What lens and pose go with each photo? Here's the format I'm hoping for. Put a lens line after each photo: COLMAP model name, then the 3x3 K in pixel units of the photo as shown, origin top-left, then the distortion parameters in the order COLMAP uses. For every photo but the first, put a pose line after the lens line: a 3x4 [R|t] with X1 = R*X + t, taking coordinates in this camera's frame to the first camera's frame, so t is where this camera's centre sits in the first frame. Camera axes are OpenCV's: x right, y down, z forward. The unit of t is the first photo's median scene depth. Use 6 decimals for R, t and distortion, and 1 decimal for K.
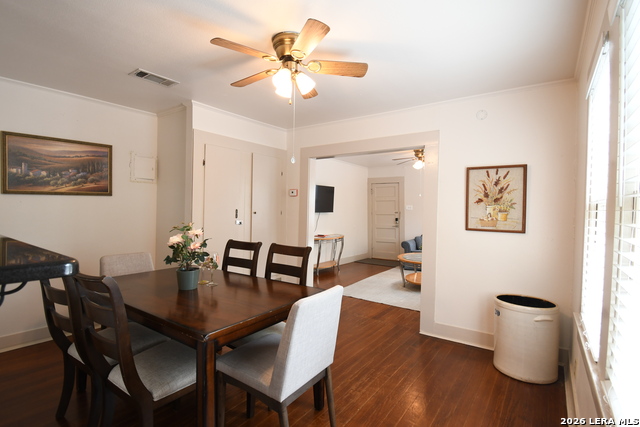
lens RADIAL K [[305.6, 0, 320.0], [0, 305.6, 213.5], [0, 0, 1]] dist [-0.018842, -0.000687]
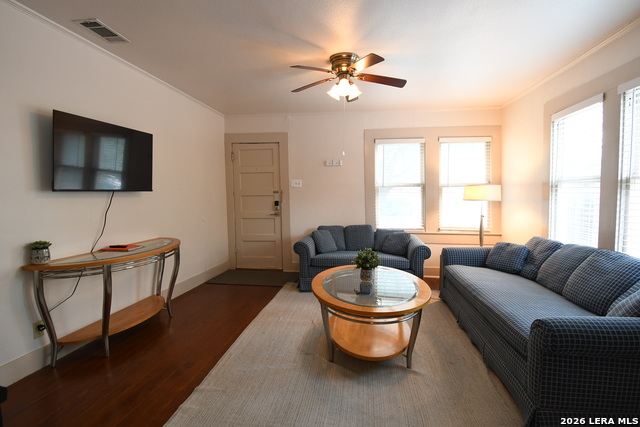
lens RADIAL K [[327.8, 0, 320.0], [0, 327.8, 213.5], [0, 0, 1]] dist [0.001733, 0.000093]
pose [[0.898074, -0.035944, 0.438374, 0.042979], [0.011753, 0.998261, 0.057773, 0.003207], [-0.439688, -0.046732, 0.896934, 0.381098]]
